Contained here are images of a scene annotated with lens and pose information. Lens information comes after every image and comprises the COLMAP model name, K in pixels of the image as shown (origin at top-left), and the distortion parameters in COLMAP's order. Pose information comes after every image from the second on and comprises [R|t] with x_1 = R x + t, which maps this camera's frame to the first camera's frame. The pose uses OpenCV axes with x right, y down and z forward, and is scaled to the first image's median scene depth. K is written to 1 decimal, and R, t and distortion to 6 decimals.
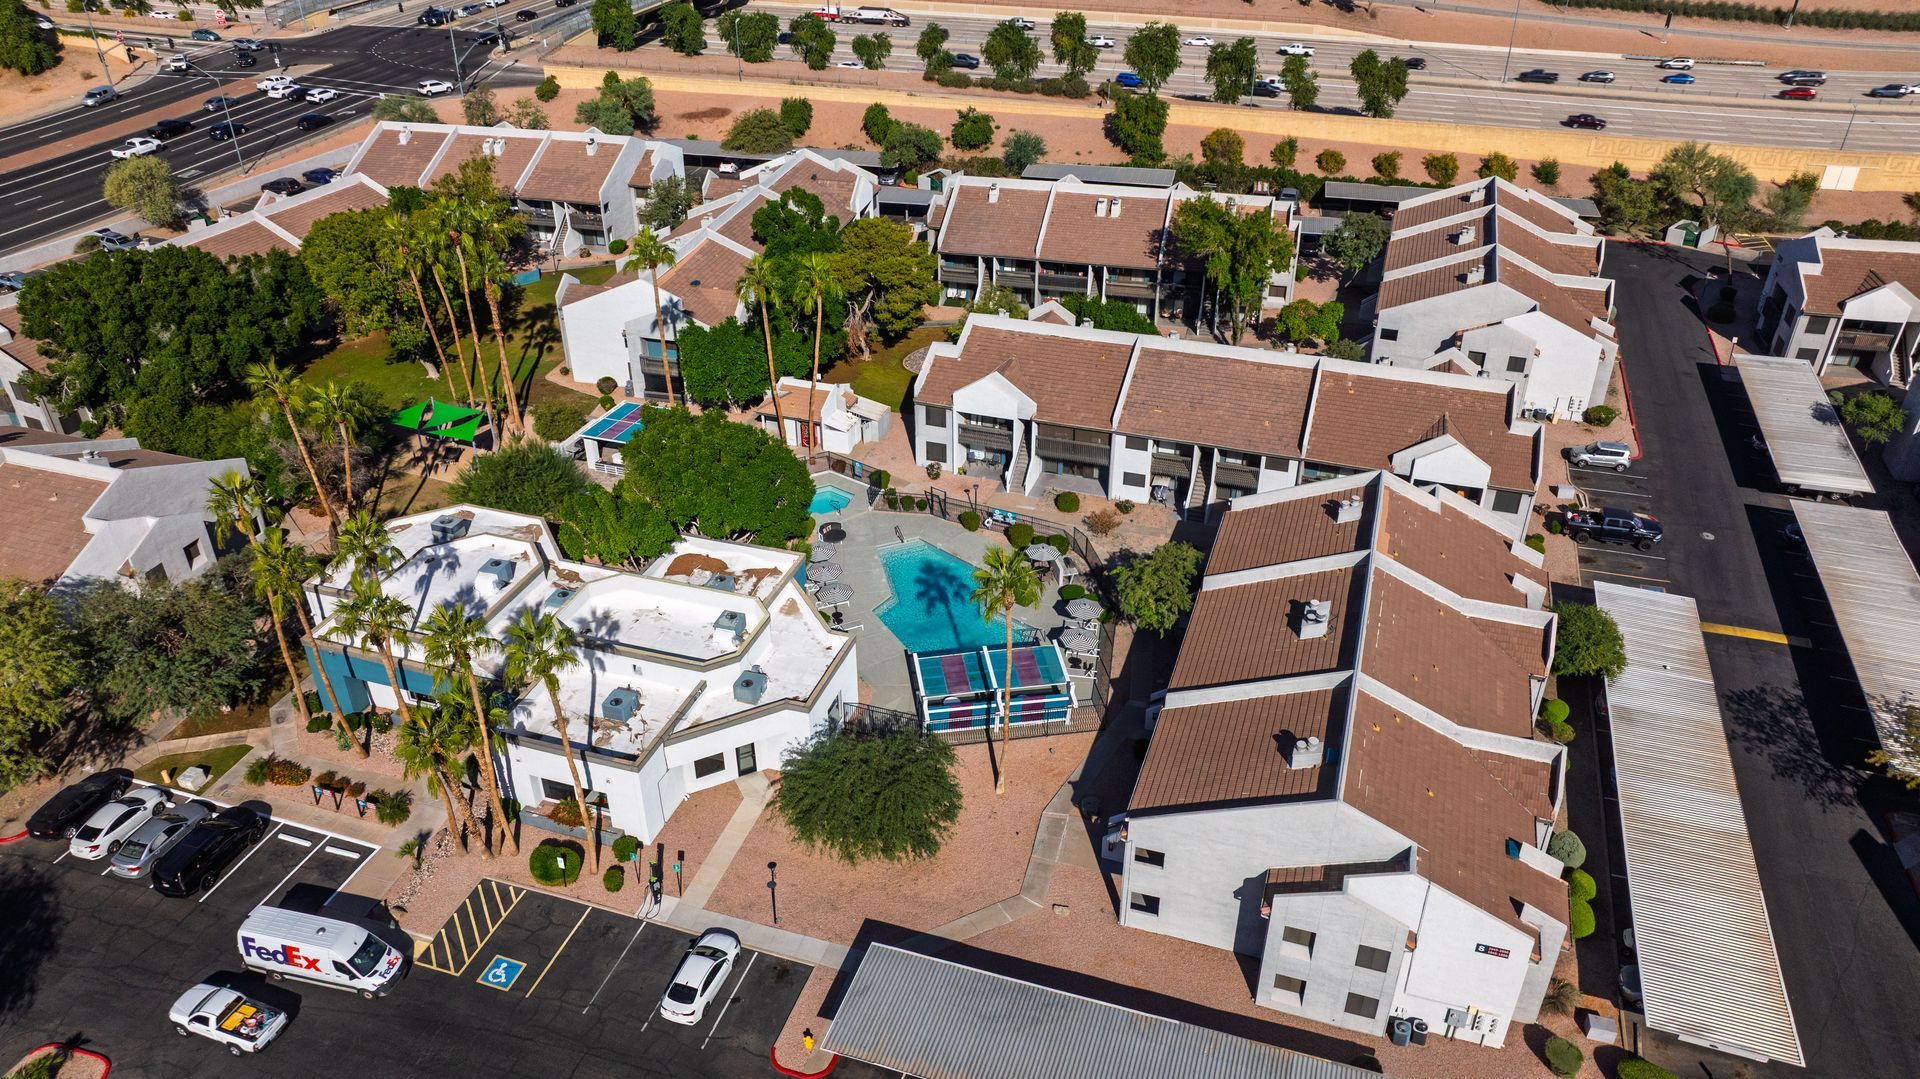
lens RADIAL K [[1336.9, 0, 961.3], [0, 1336.9, 541.0], [0, 0, 1]] dist [-0.032645, 0.032364]
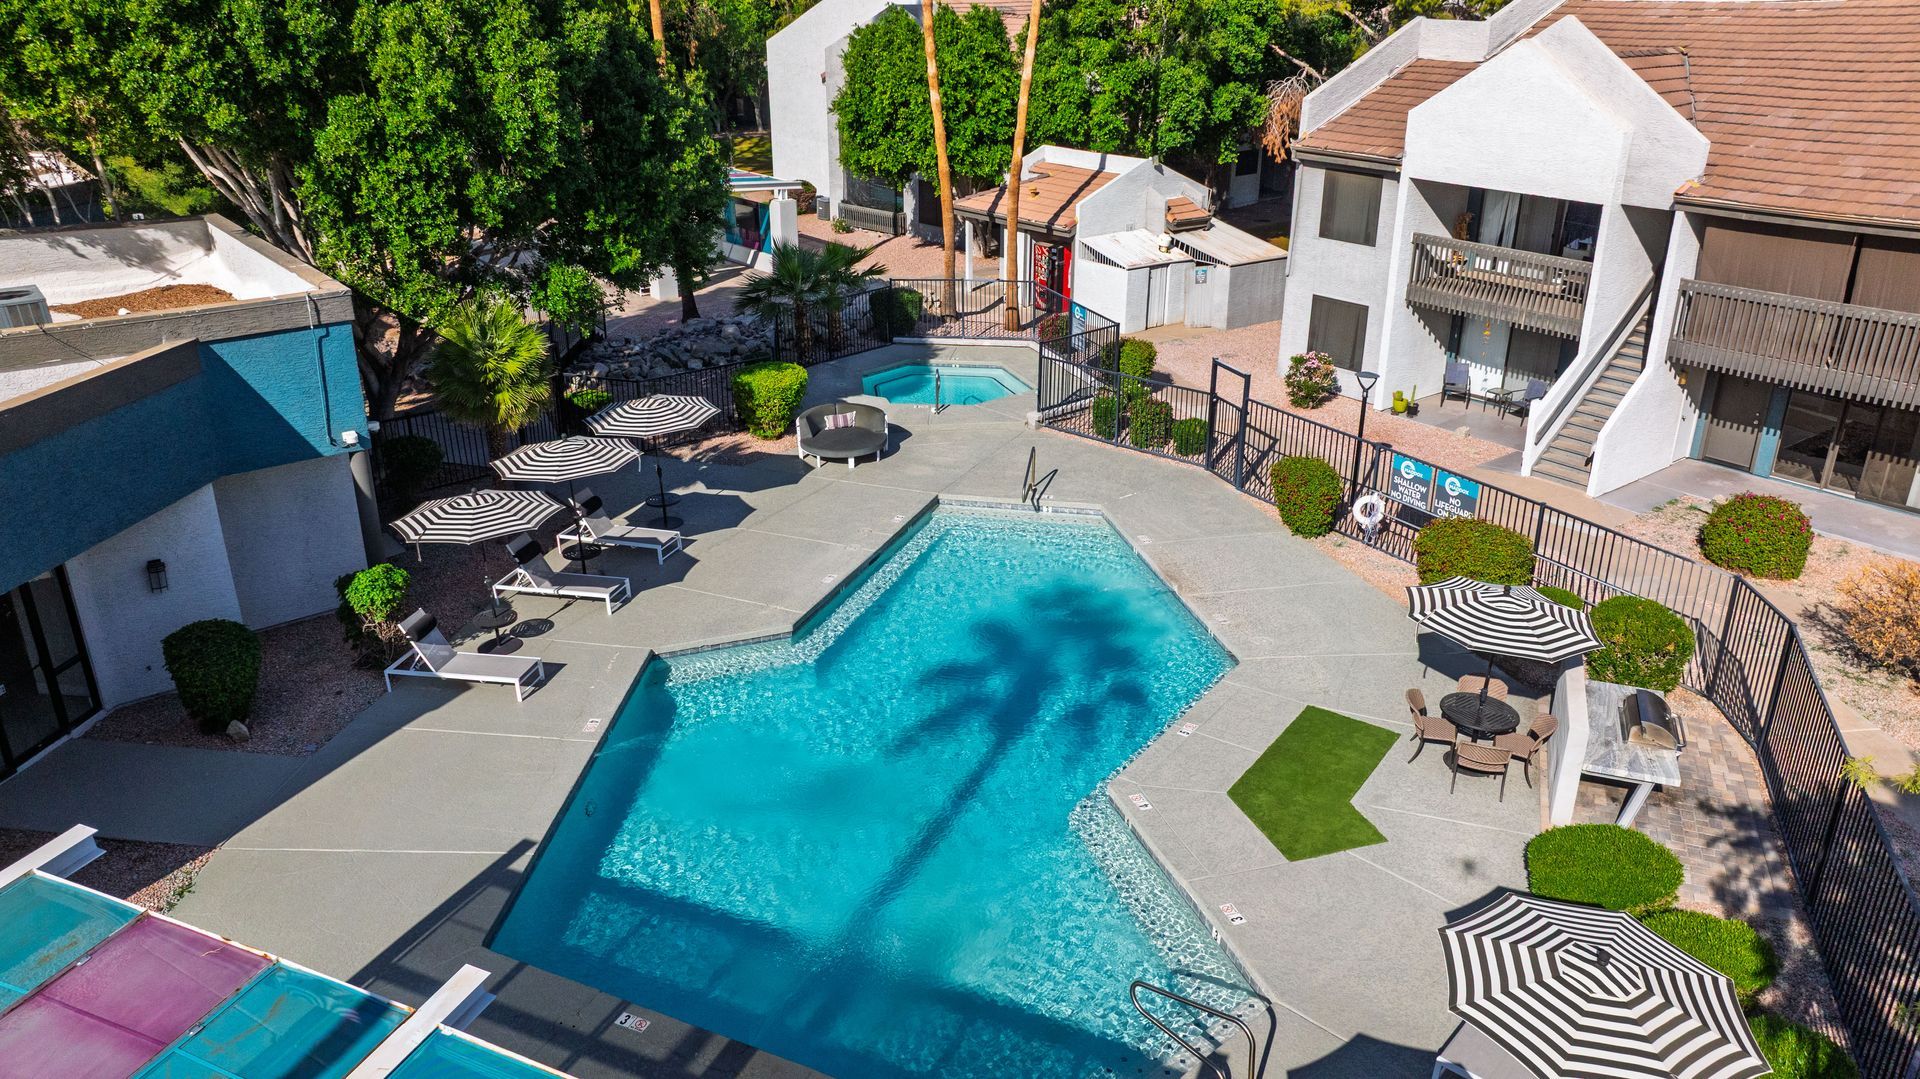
lens RADIAL K [[1336.9, 0, 957.6], [0, 1336.9, 538.6], [0, 0, 1]] dist [-0.032645, 0.032364]
pose [[0.831834, 0.215194, -0.511608, 0.081232], [-0.291668, 0.953724, -0.073071, 0.030665], [0.472209, 0.210003, 0.856106, 0.716042]]
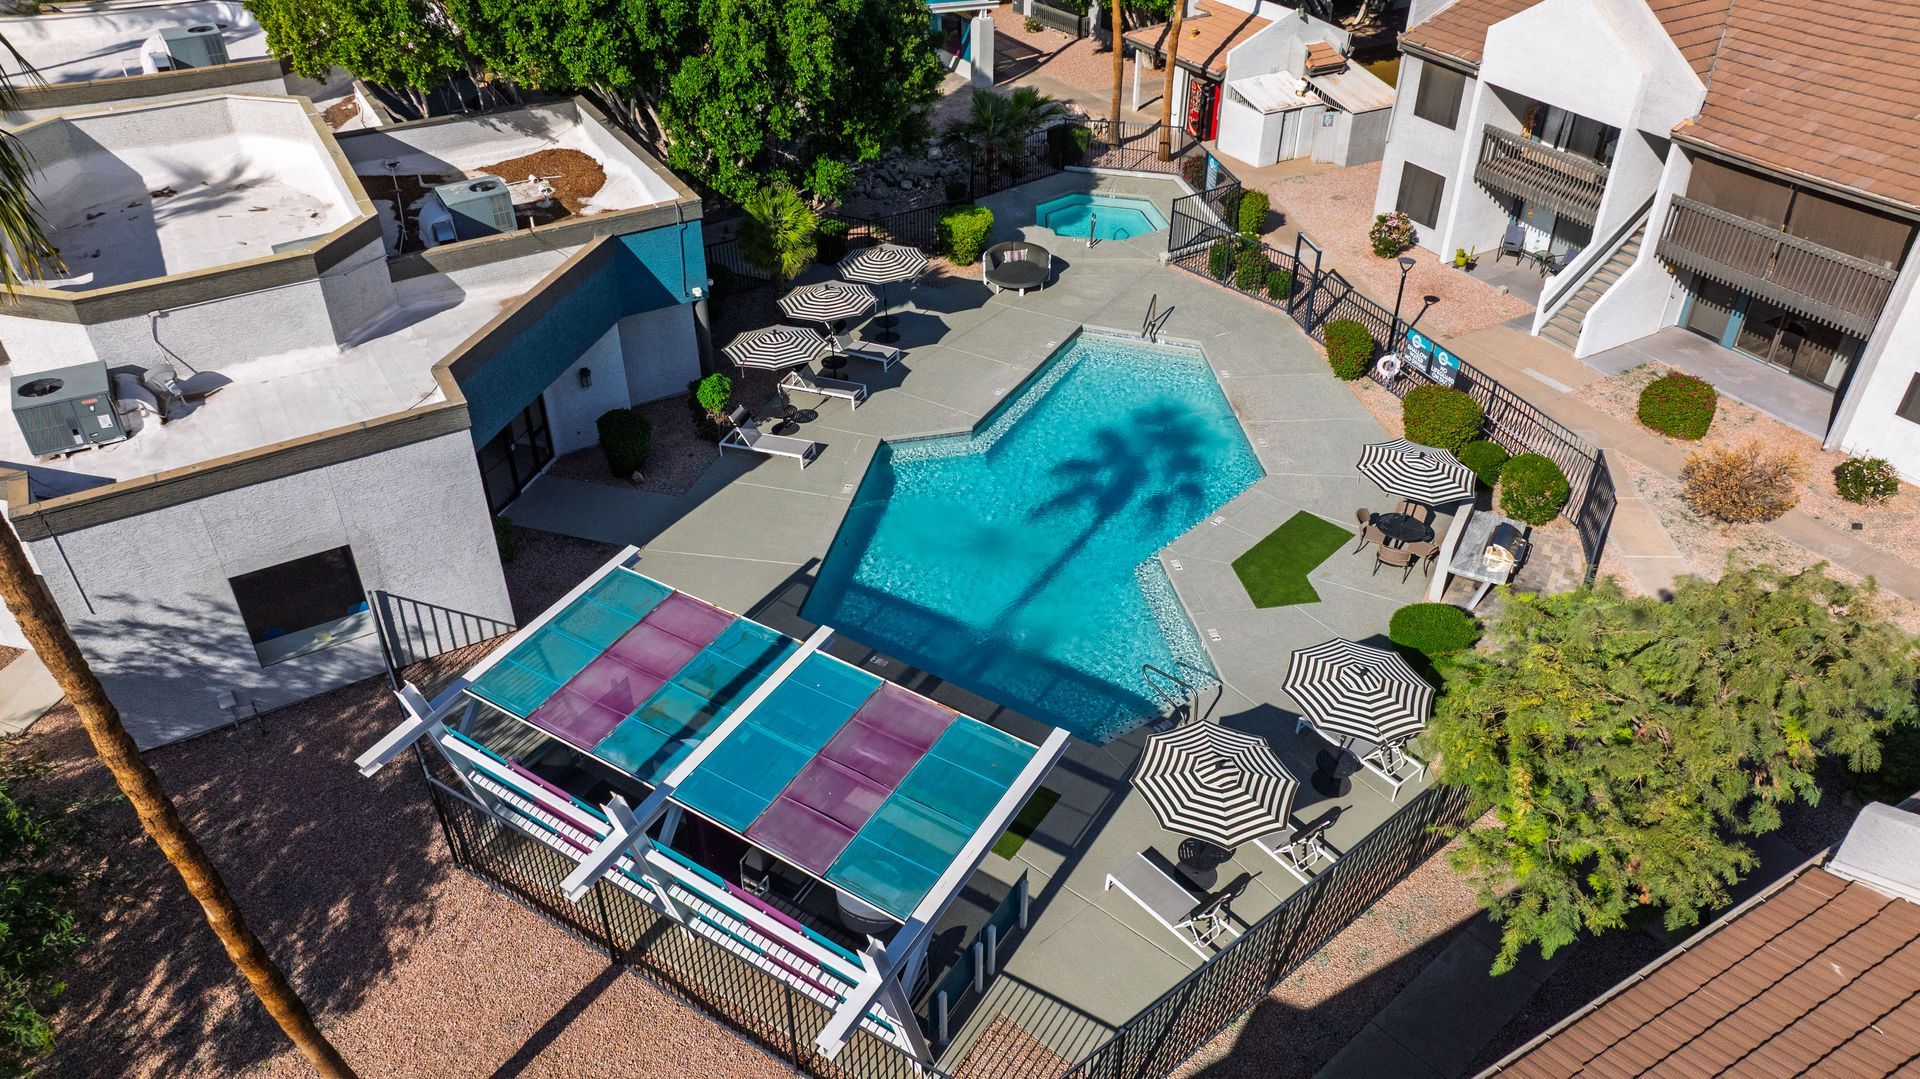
lens RADIAL K [[1336.9, 0, 965.4], [0, 1336.9, 533.1], [0, 0, 1]] dist [-0.032645, 0.032364]
pose [[0.746615, 0.384298, -0.543029, 0.136362], [-0.349631, 0.921120, 0.171160, 0.005290], [0.565972, 0.062070, 0.822085, 0.625277]]
